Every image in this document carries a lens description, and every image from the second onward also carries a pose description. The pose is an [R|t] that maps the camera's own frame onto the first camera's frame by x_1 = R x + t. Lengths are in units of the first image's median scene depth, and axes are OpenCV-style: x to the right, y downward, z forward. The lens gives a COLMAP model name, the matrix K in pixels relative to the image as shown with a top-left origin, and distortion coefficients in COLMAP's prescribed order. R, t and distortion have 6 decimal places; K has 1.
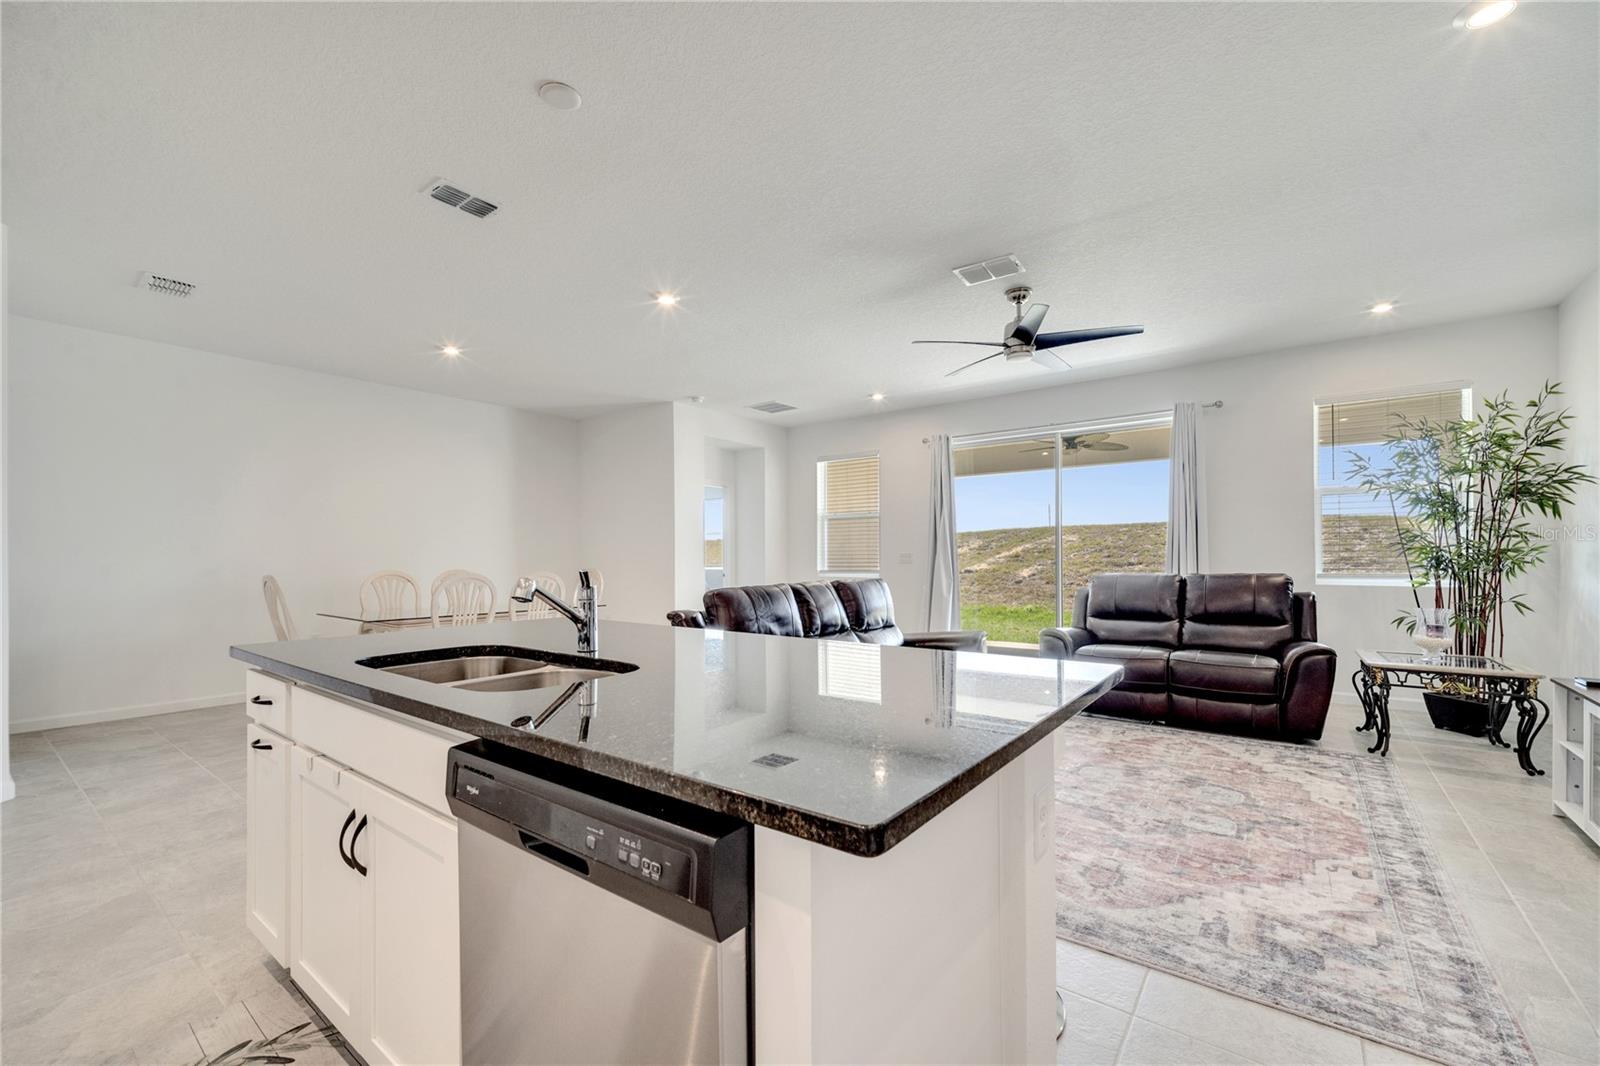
lens RADIAL K [[652.3, 0, 802.0], [0, 652.3, 546.8], [0, 0, 1]] dist [0.001777, -0.000146]
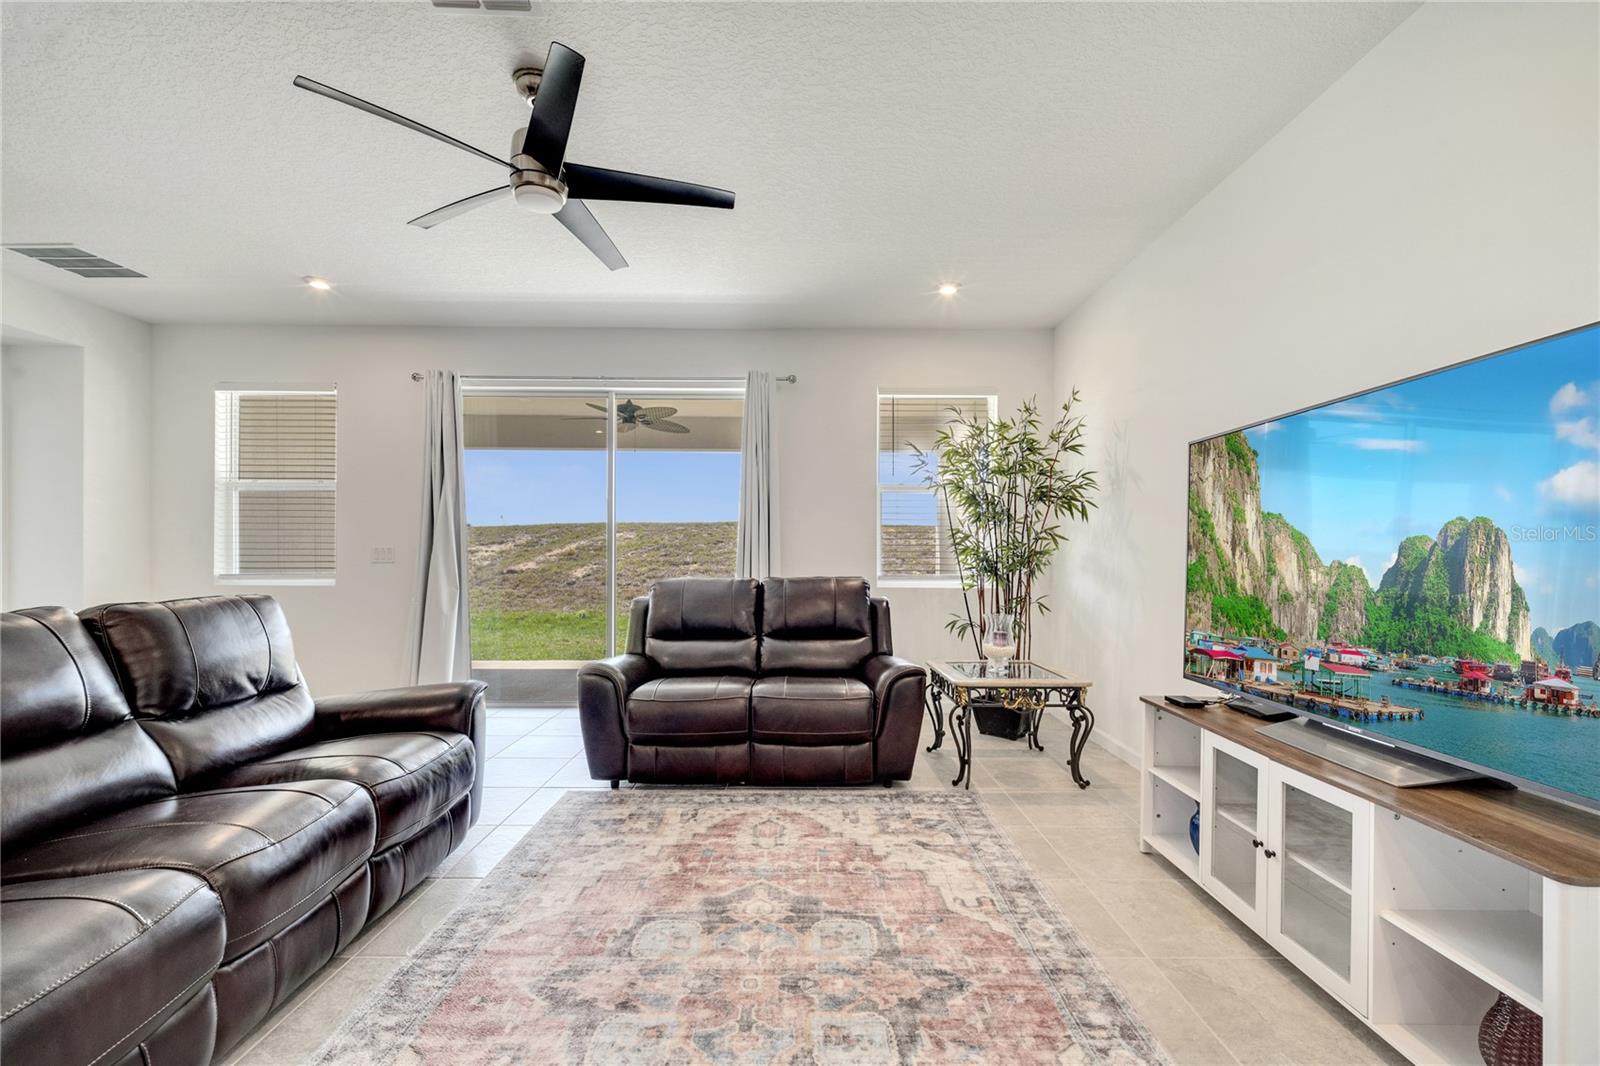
lens RADIAL K [[658.0, 0, 798.6], [0, 658.0, 567.8], [0, 0, 1]] dist [0.001700, -0.000028]
pose [[0.800477, -0.003035, 0.599356, 0.161236], [-0.017765, 0.999428, 0.028787, 0.006010], [-0.599101, -0.033692, 0.799965, 0.378072]]
